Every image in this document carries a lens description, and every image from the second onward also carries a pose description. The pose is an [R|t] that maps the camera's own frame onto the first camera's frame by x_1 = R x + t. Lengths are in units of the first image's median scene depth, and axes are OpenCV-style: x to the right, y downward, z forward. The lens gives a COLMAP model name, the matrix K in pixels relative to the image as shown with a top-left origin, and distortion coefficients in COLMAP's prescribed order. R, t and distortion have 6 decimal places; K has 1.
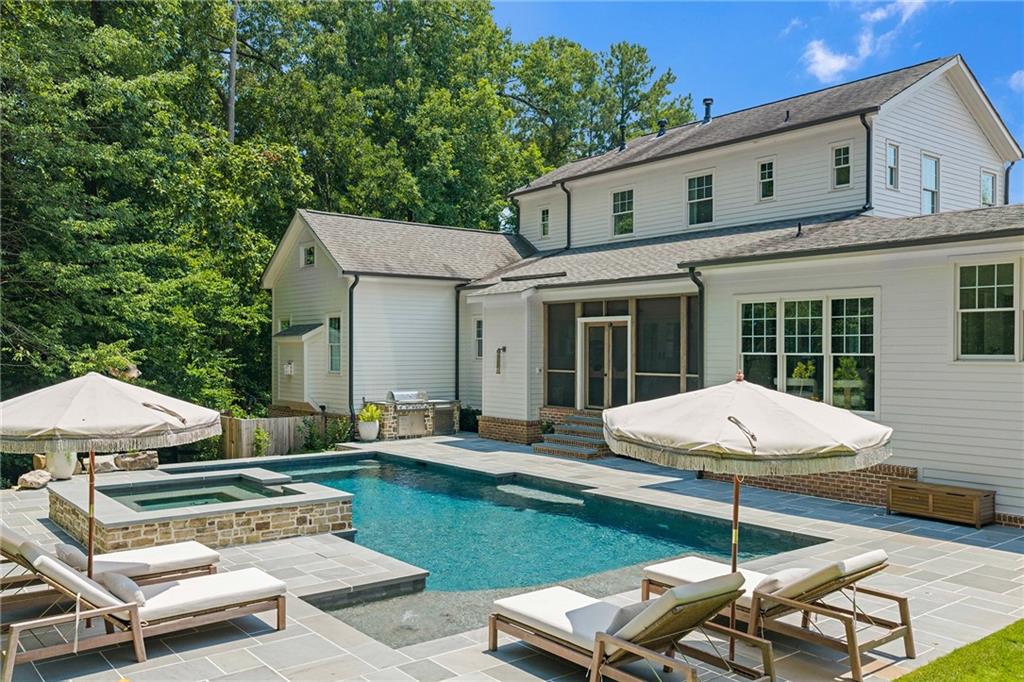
lens RADIAL K [[859.1, 0, 512.0], [0, 859.1, 341.0], [0, 0, 1]] dist [0.024080, -0.003409]
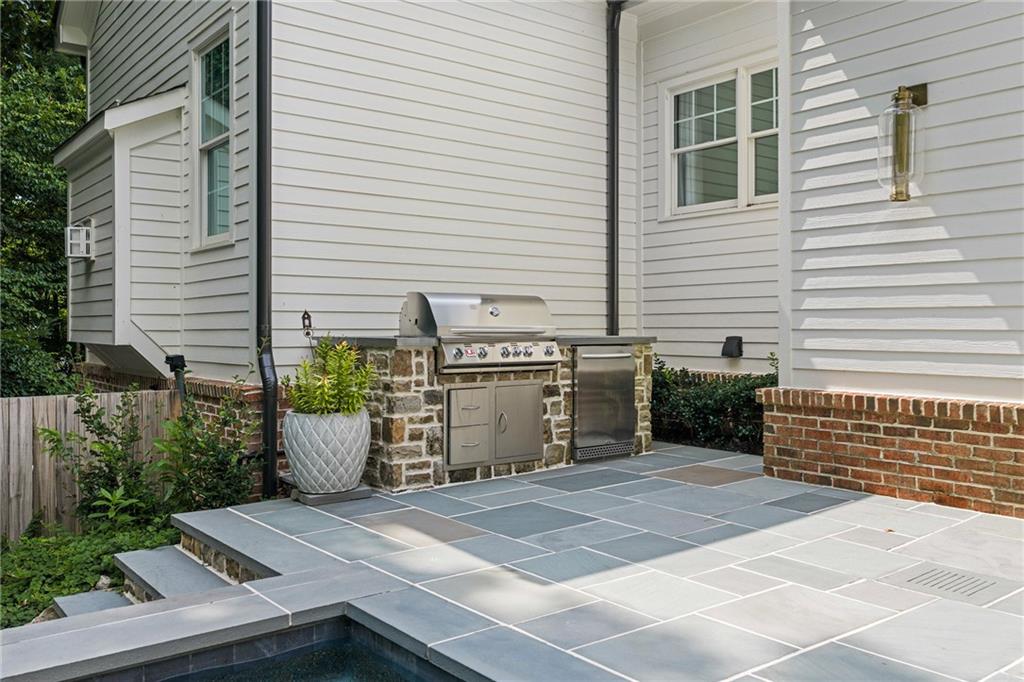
lens RADIAL K [[833.8, 0, 512.0], [0, 833.8, 341.0], [0, 0, 1]] dist [0.005051, 0.000020]
pose [[0.999974, -0.003149, 0.006436, -0.120510], [0.002999, 0.999726, 0.023230, 0.070406], [-0.006507, -0.023210, 0.999709, 0.792872]]
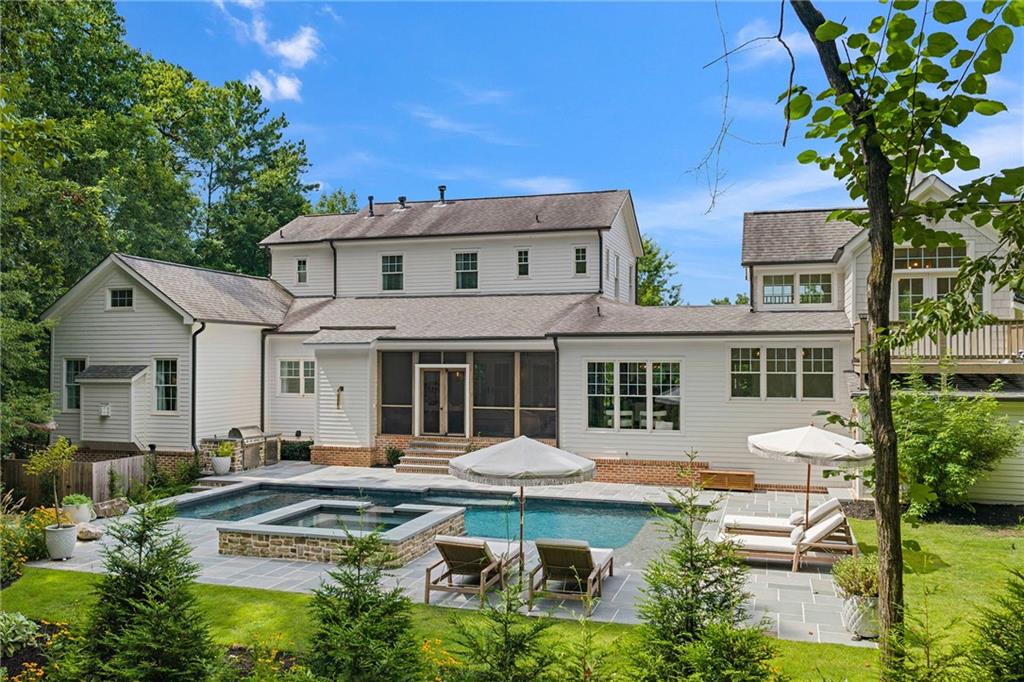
lens RADIAL K [[859.1, 0, 512.0], [0, 859.1, 341.0], [0, 0, 1]] dist [0.024080, -0.003409]
pose [[0.814048, 0.013164, 0.580649, -0.521157], [-0.006135, 0.999882, -0.014068, -0.041974], [-0.580766, 0.007890, 0.814032, -0.113344]]
